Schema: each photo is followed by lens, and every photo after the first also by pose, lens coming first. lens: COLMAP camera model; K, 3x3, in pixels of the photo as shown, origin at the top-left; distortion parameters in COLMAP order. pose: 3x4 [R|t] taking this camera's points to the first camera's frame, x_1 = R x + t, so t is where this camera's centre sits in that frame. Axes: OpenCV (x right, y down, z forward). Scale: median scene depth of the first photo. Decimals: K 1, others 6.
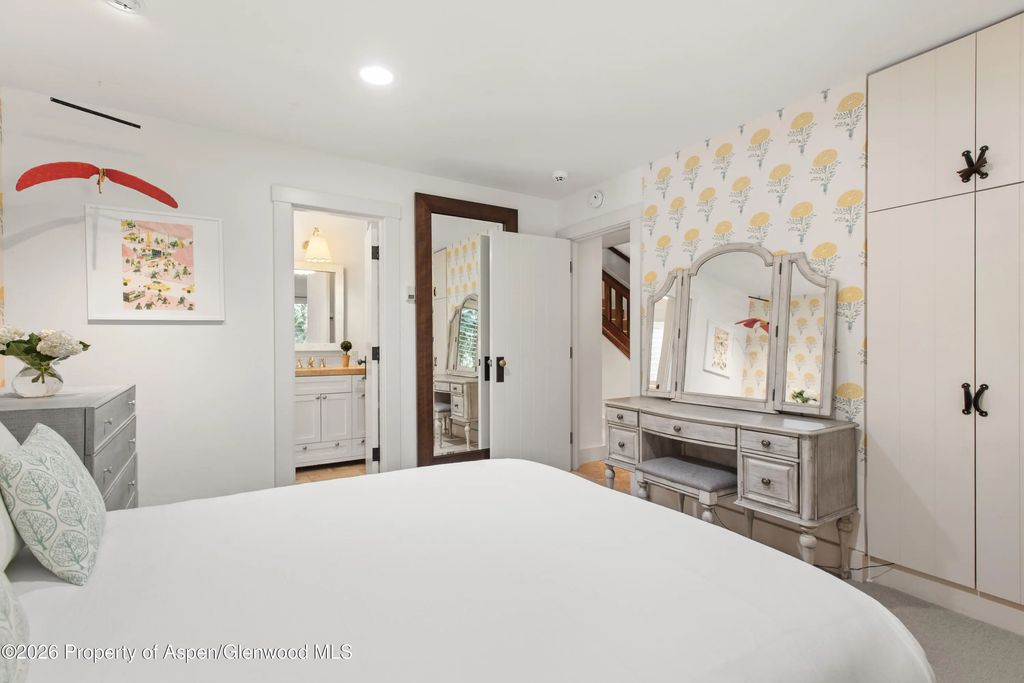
lens RADIAL K [[500.1, 0, 511.4], [0, 500.1, 347.6], [0, 0, 1]] dist [-0.039618, 0.008542]
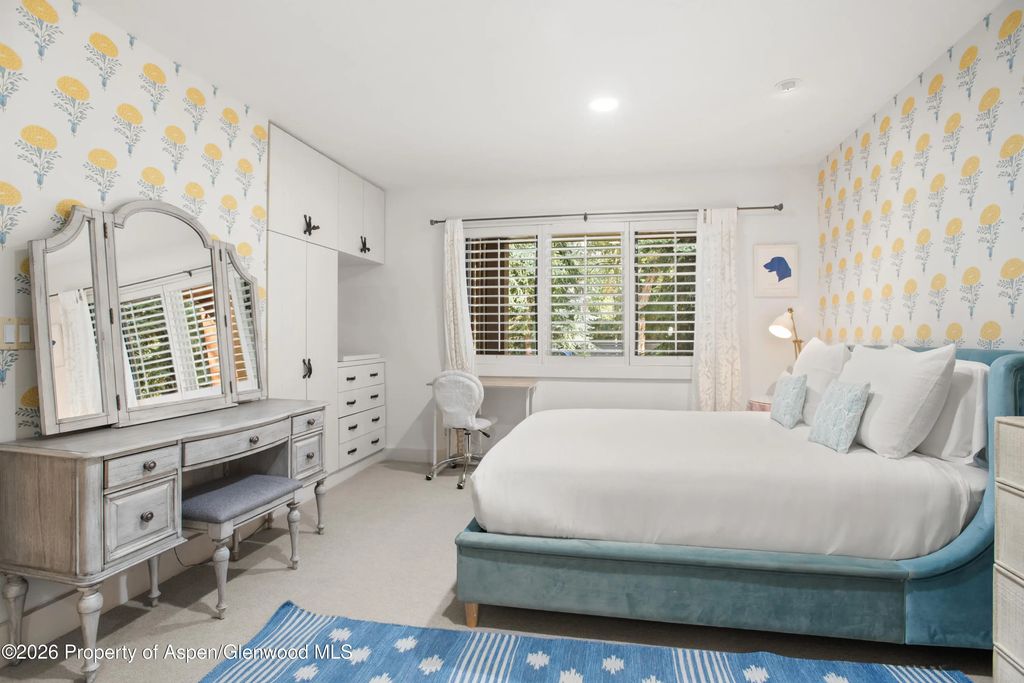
lens RADIAL K [[500.1, 0, 511.2], [0, 500.1, 334.3], [0, 0, 1]] dist [-0.039618, 0.008542]
pose [[-0.735566, 0.010216, 0.677376, -0.492856], [0.013621, 0.999907, -0.000290, 0.000803], [-0.677317, 0.009013, -0.735637, 1.274083]]
